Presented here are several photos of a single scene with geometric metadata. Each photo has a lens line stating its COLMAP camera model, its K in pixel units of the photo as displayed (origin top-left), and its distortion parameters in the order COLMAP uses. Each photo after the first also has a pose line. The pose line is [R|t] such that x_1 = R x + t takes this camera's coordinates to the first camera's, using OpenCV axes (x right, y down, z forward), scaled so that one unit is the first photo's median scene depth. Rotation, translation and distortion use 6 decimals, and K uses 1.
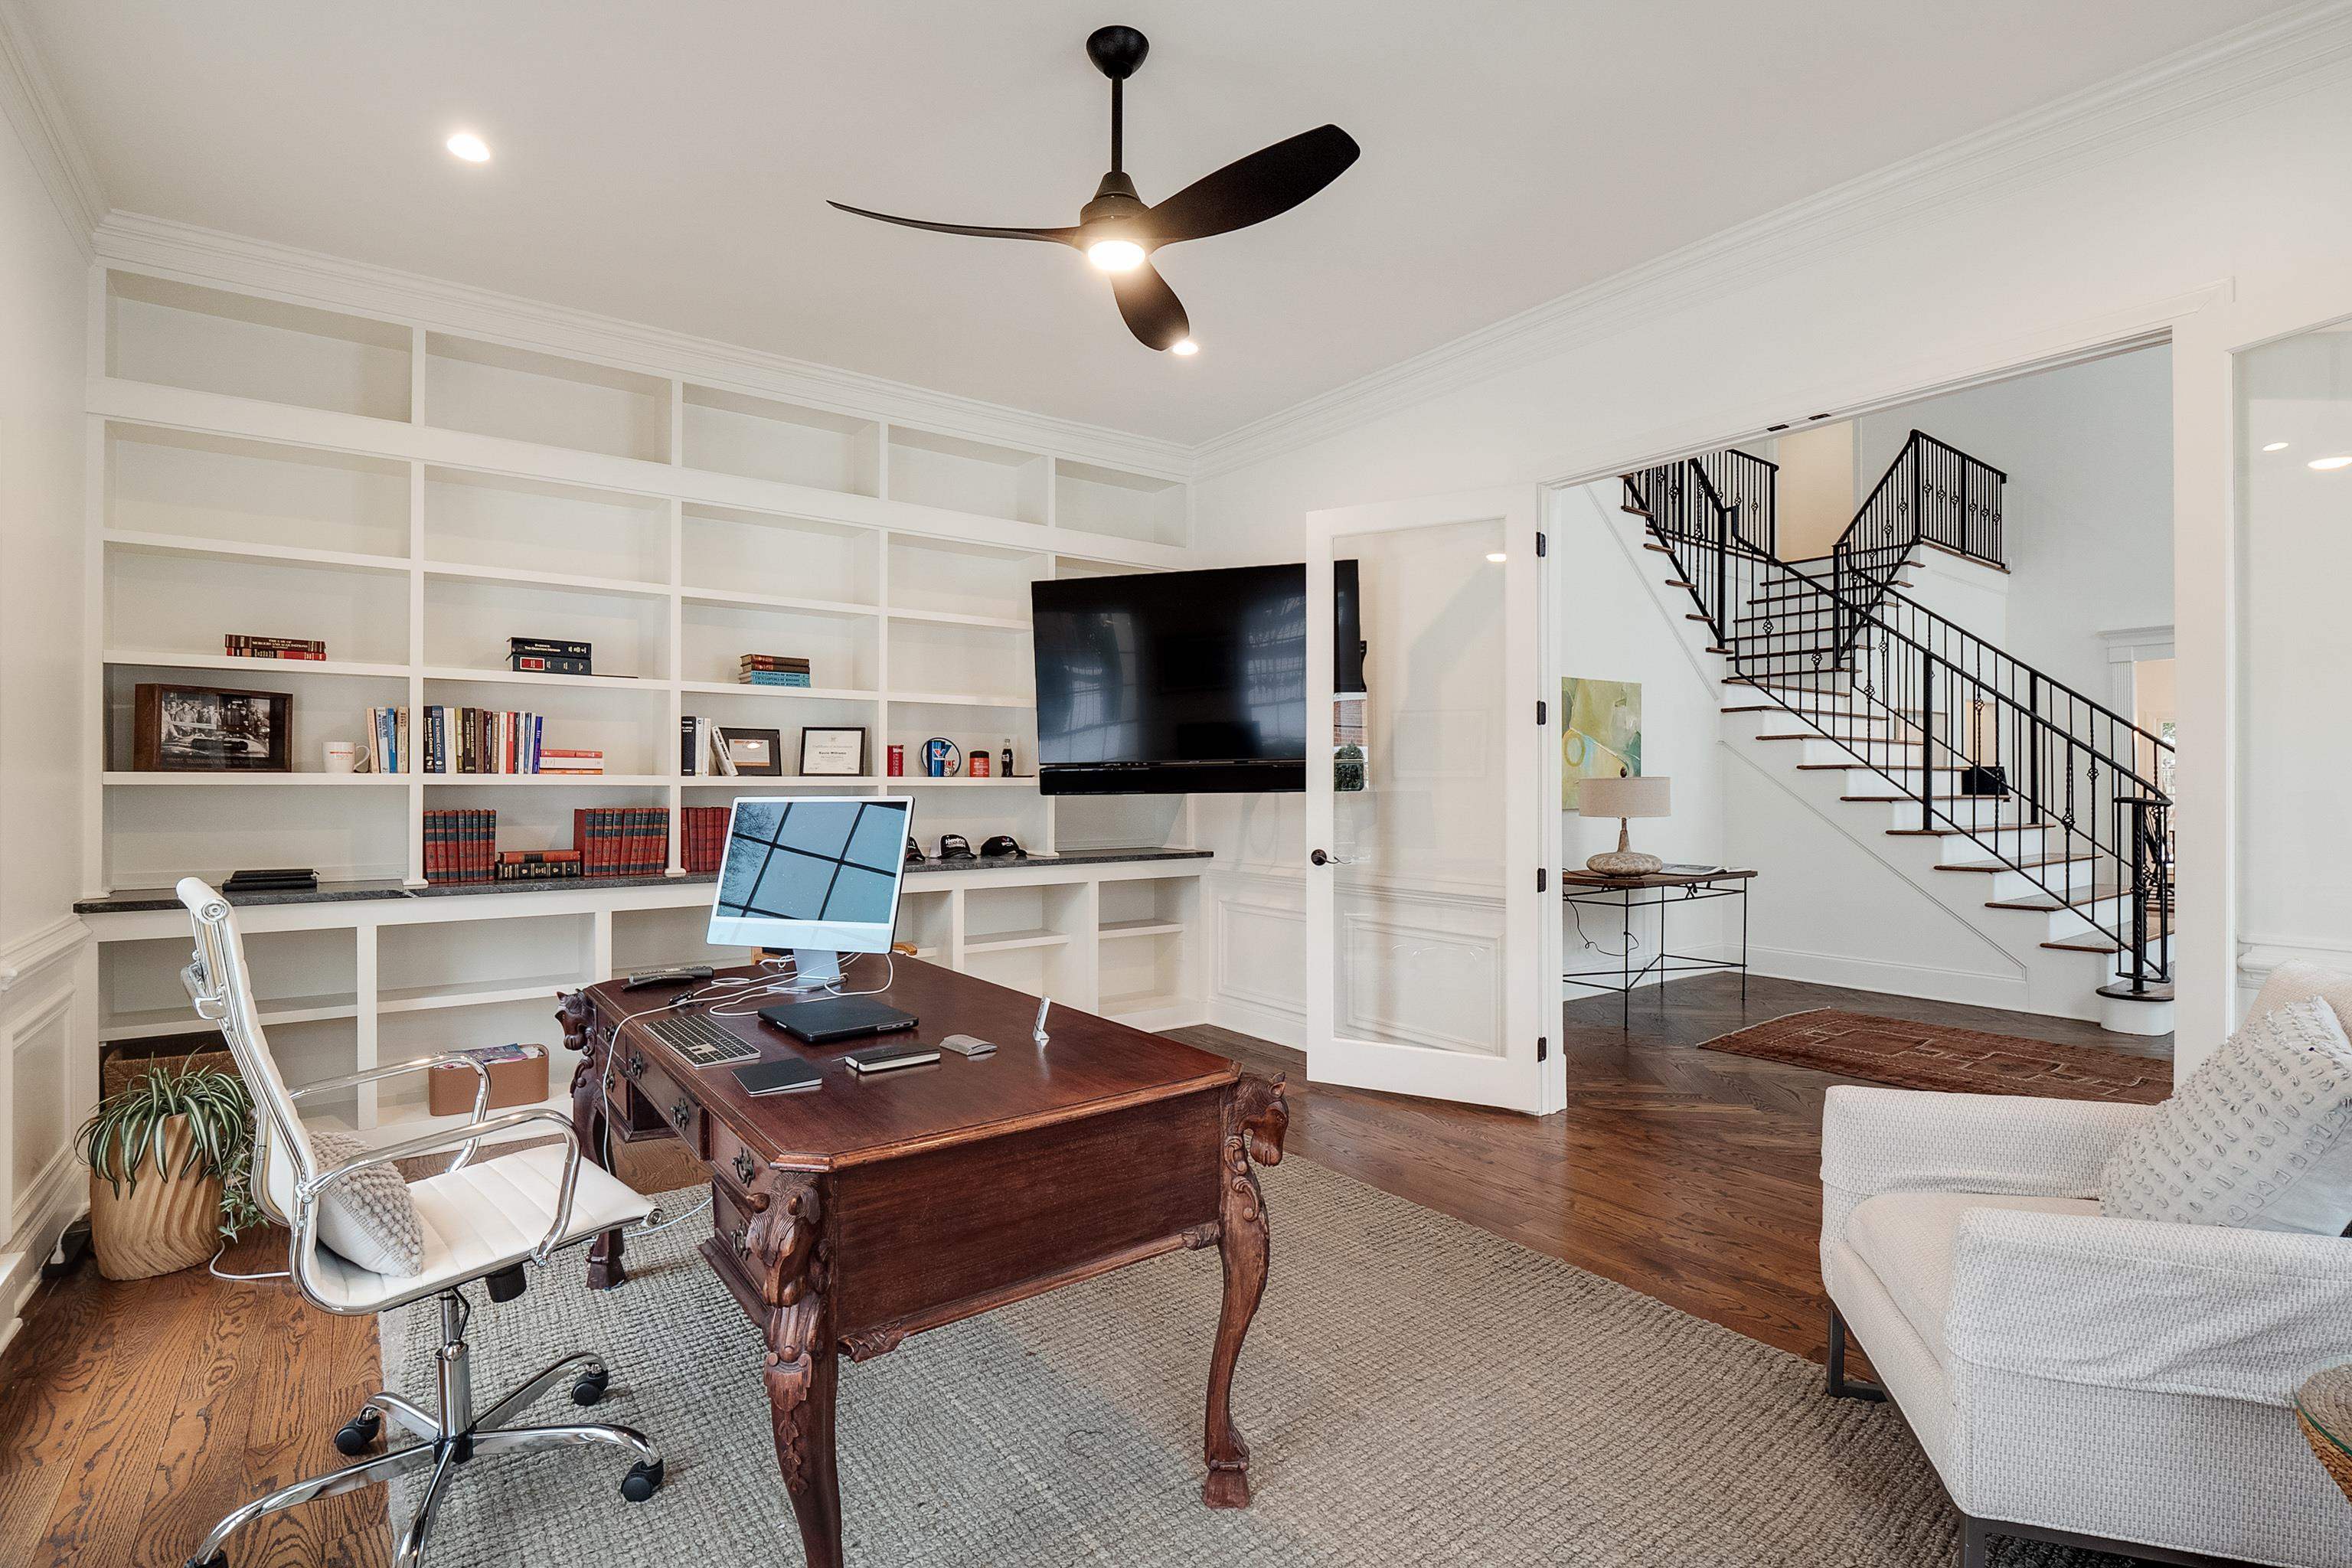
lens RADIAL K [[1125.5, 0, 1180.2], [0, 1125.5, 774.9], [0, 0, 1]] dist [-0.000684, -0.000471]
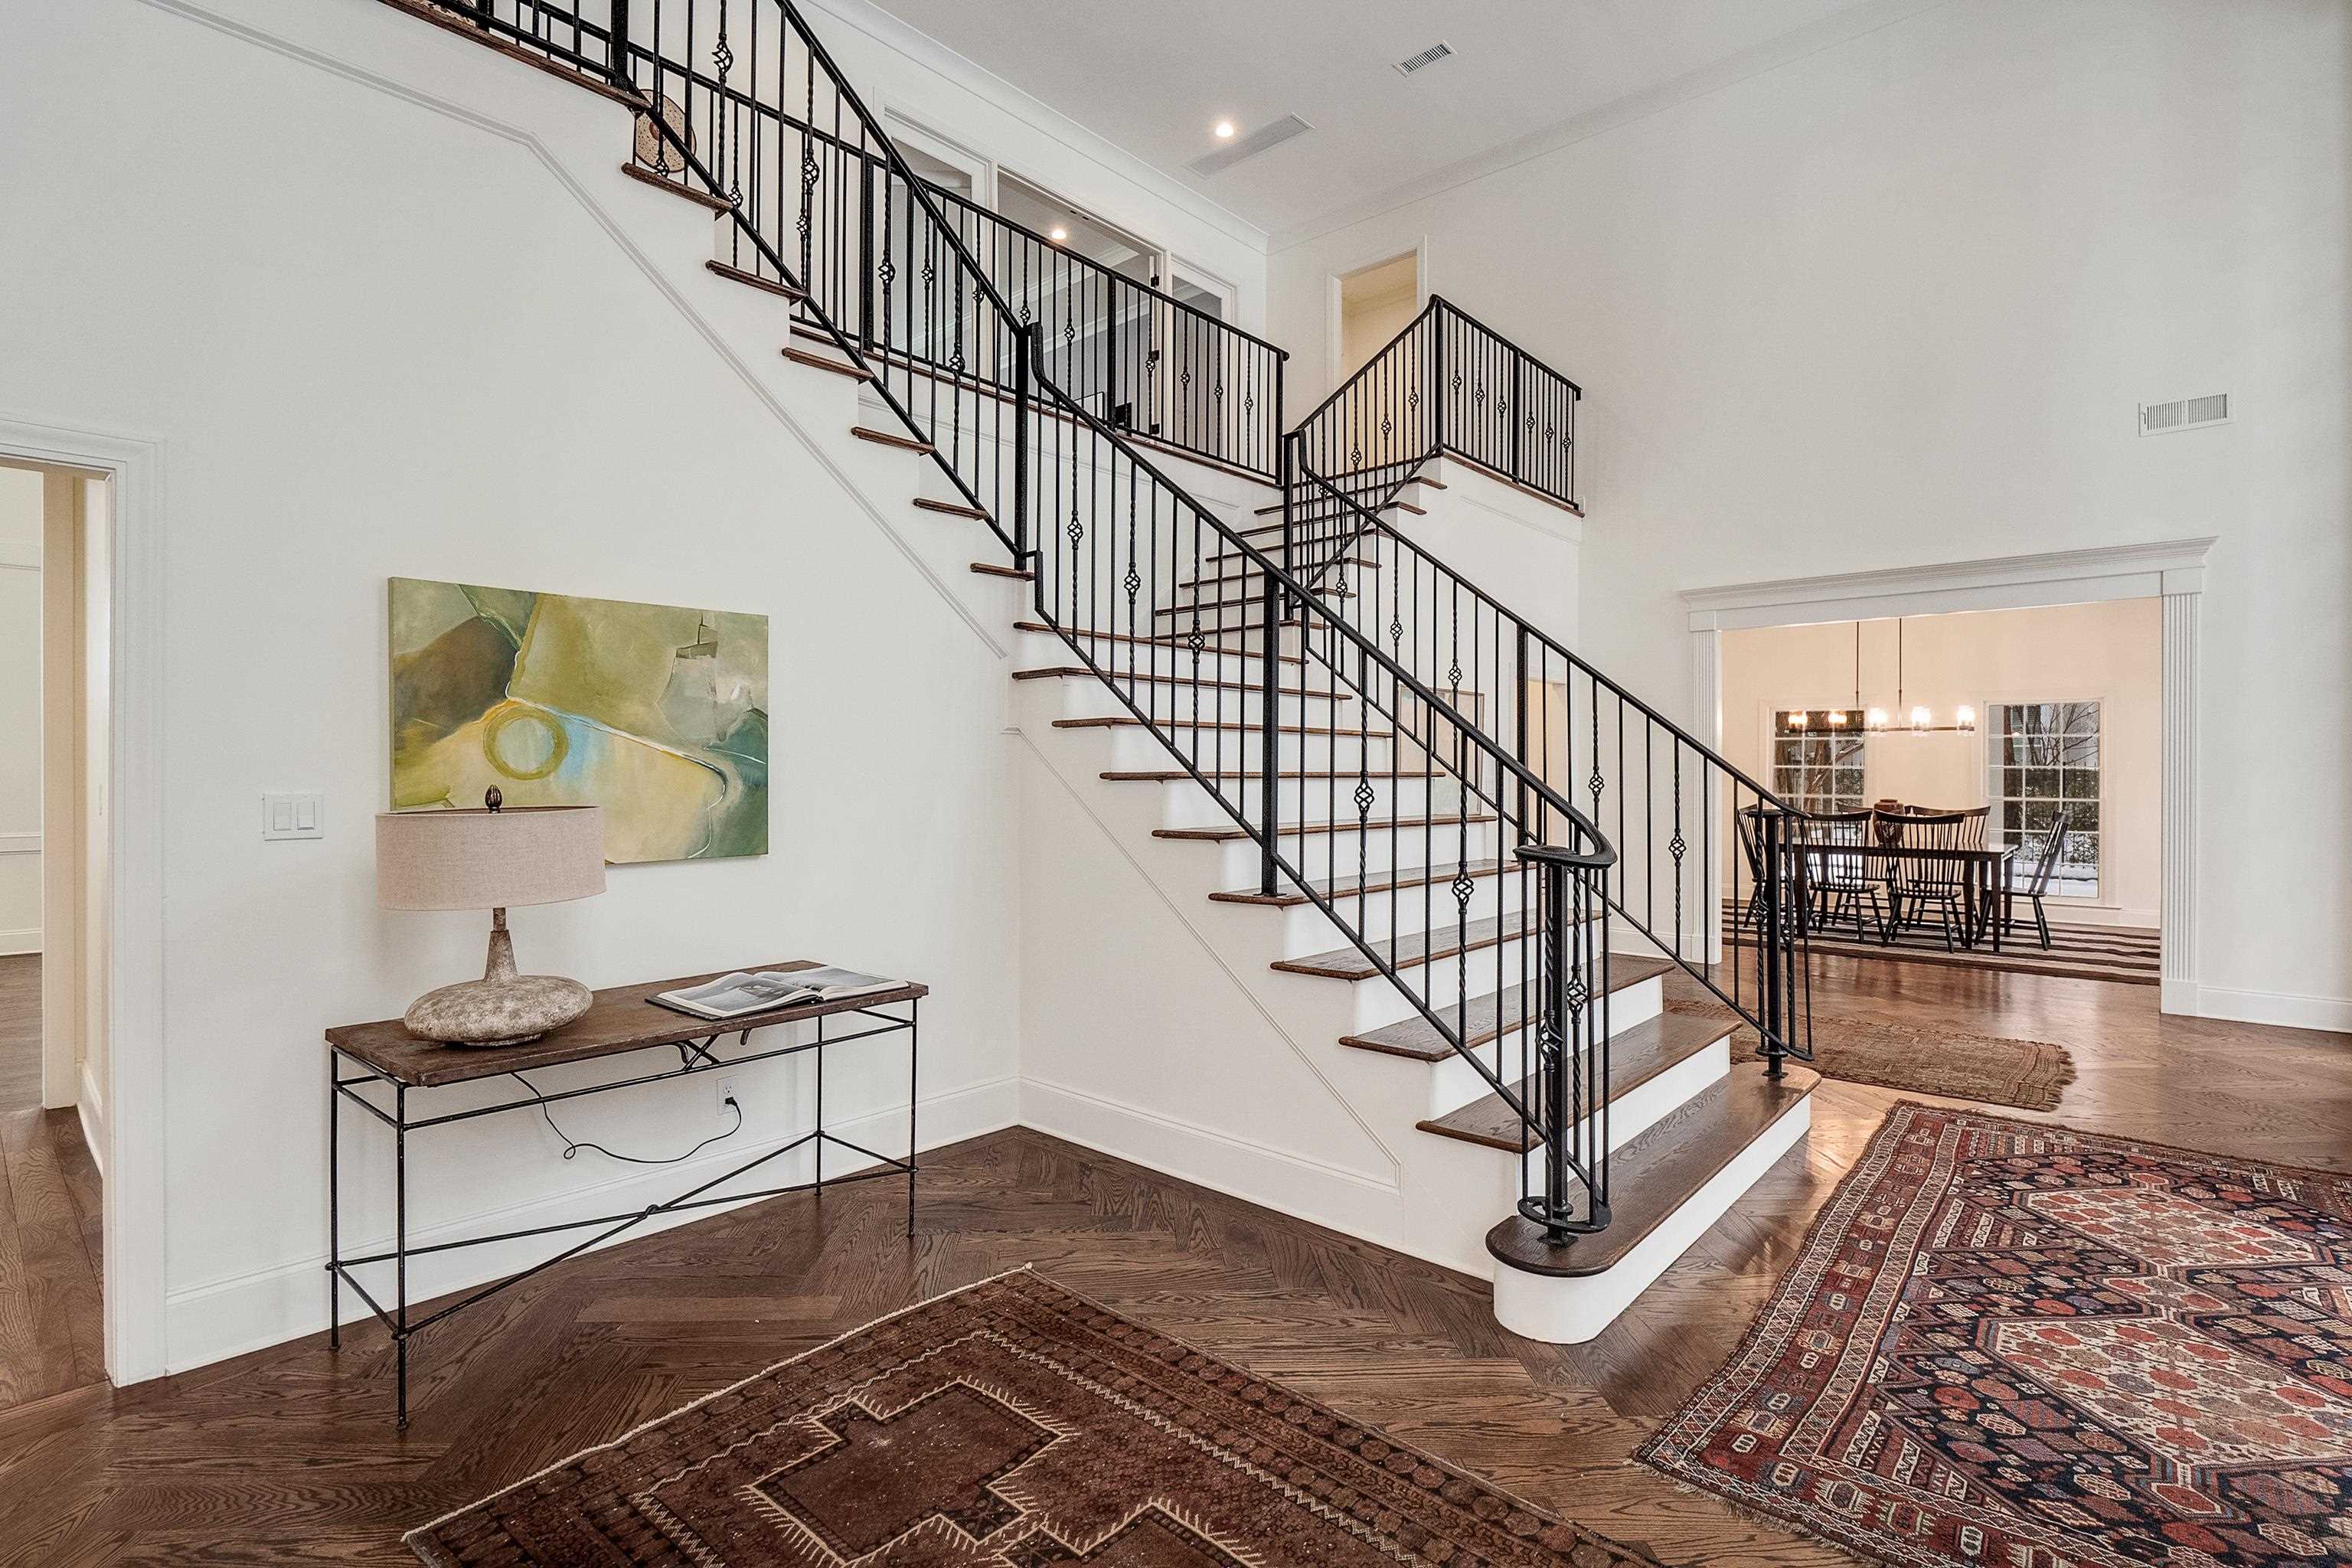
lens RADIAL K [[1125.5, 0, 1180.2], [0, 1125.5, 774.9], [0, 0, 1]] dist [-0.000684, -0.000471]
pose [[0.982943, -0.005395, 0.183831, 0.537403], [0.005395, 0.999985, 0.000501, -0.007925], [-0.183831, 0.000499, 0.982958, 0.489623]]
